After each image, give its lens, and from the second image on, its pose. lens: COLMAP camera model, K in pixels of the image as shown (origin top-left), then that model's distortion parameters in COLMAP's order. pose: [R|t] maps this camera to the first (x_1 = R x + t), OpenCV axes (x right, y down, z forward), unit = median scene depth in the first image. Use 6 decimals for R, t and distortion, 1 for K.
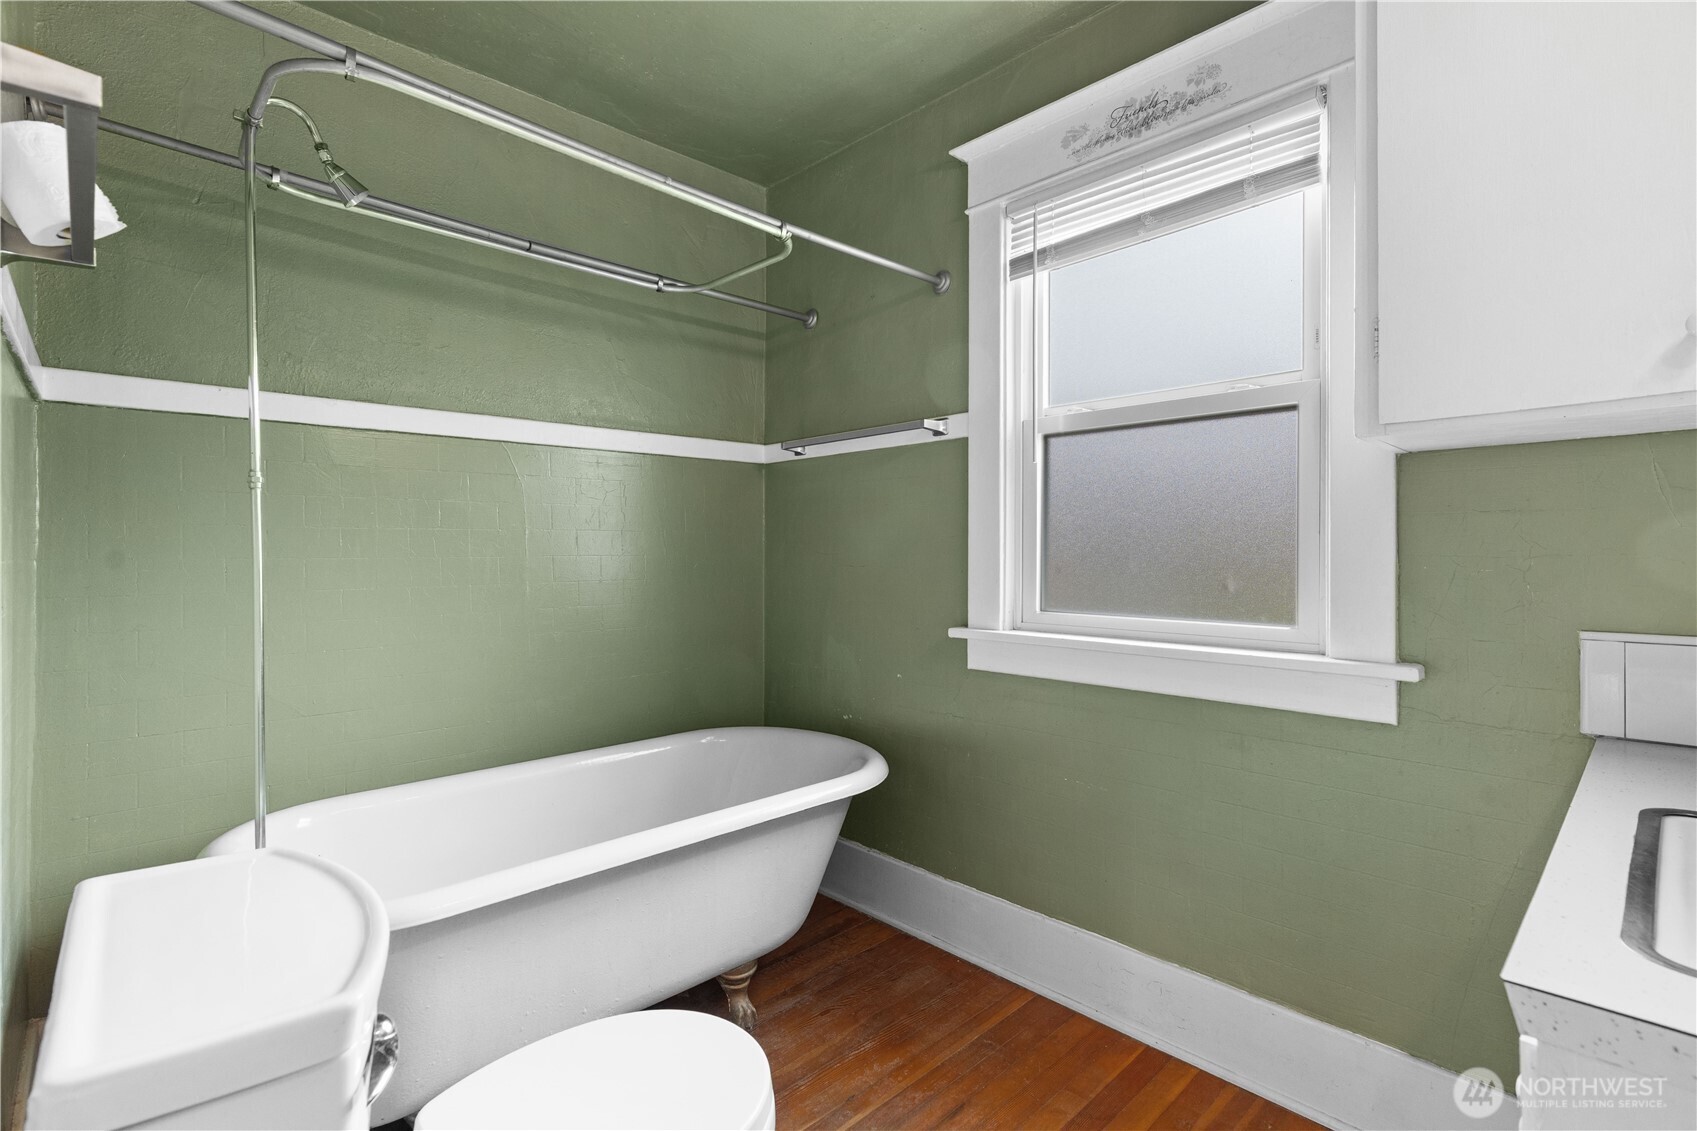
lens RADIAL K [[770.1, 0, 850.6], [0, 770.1, 561.8], [0, 0, 1]] dist [-0.008728, 0.003960]
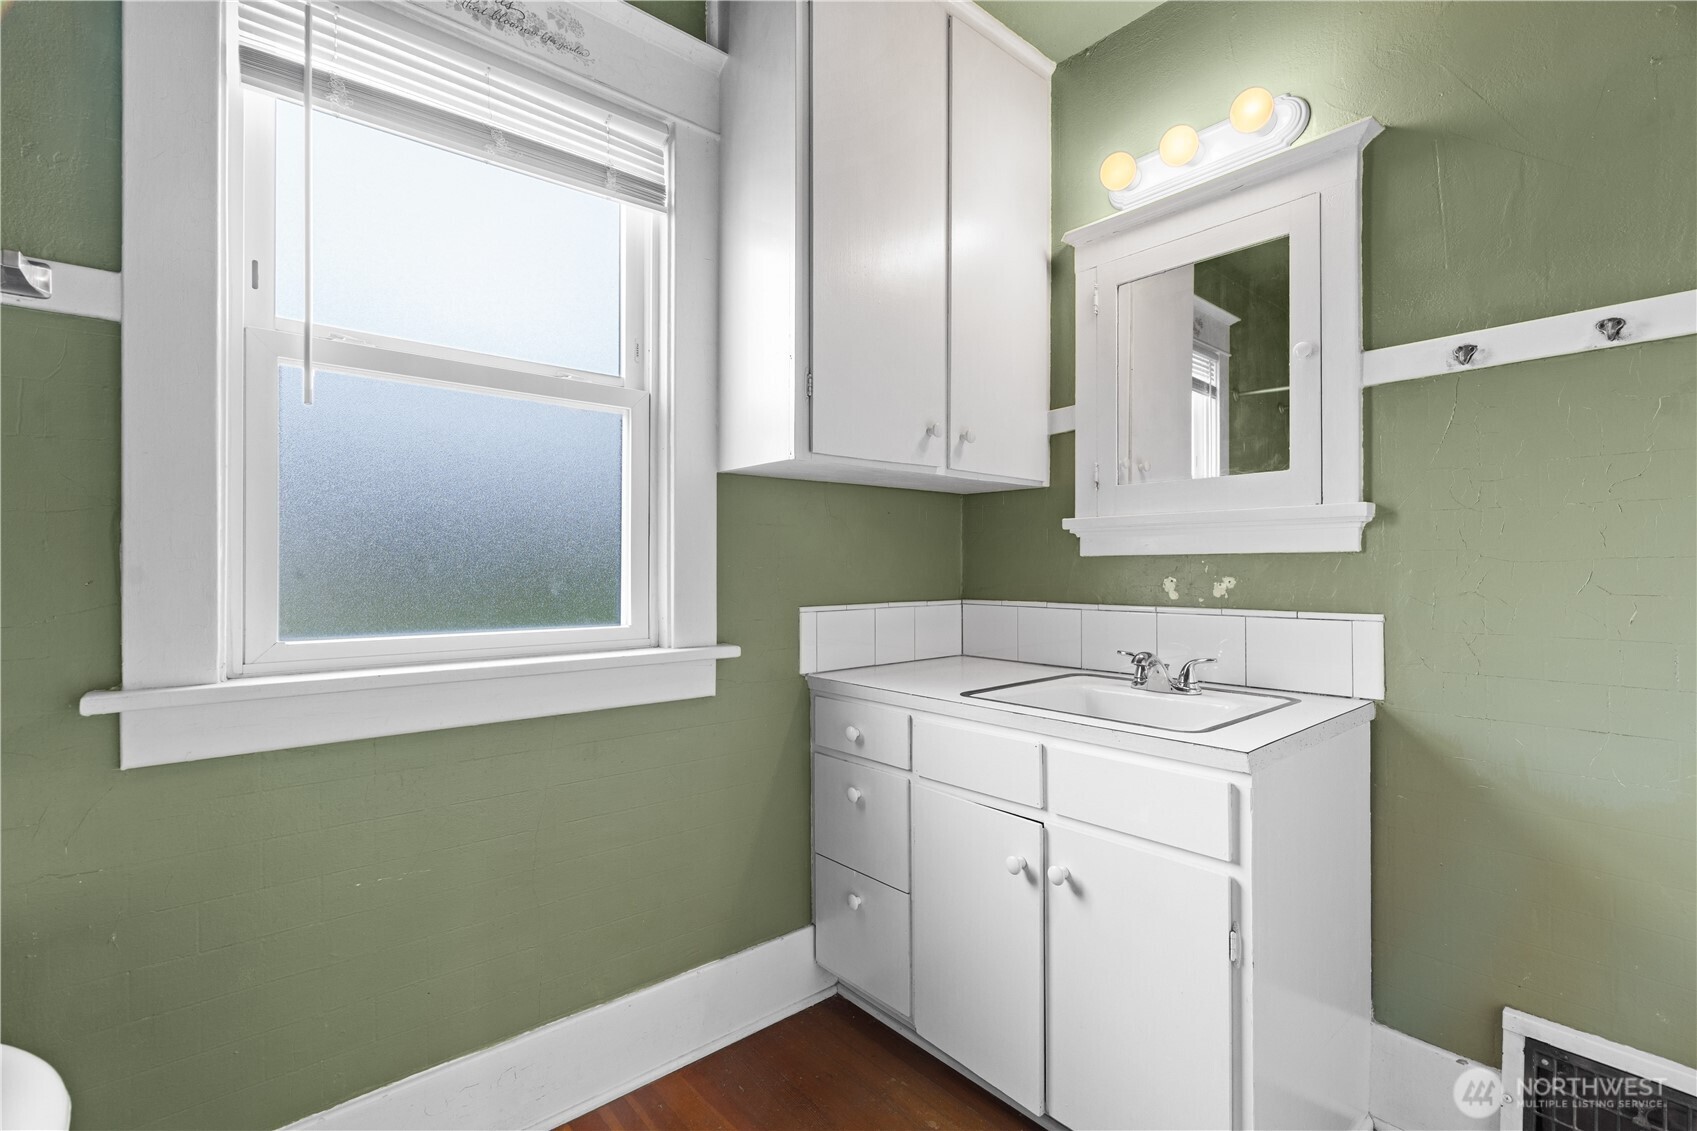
lens RADIAL K [[770.1, 0, 850.5], [0, 770.1, 563.1], [0, 0, 1]] dist [-0.008728, 0.003960]
pose [[0.061694, -0.005479, 0.998080, -0.422921], [-0.000076, 0.999985, 0.005494, -0.003569], [-0.998095, -0.000415, 0.061693, 0.612045]]
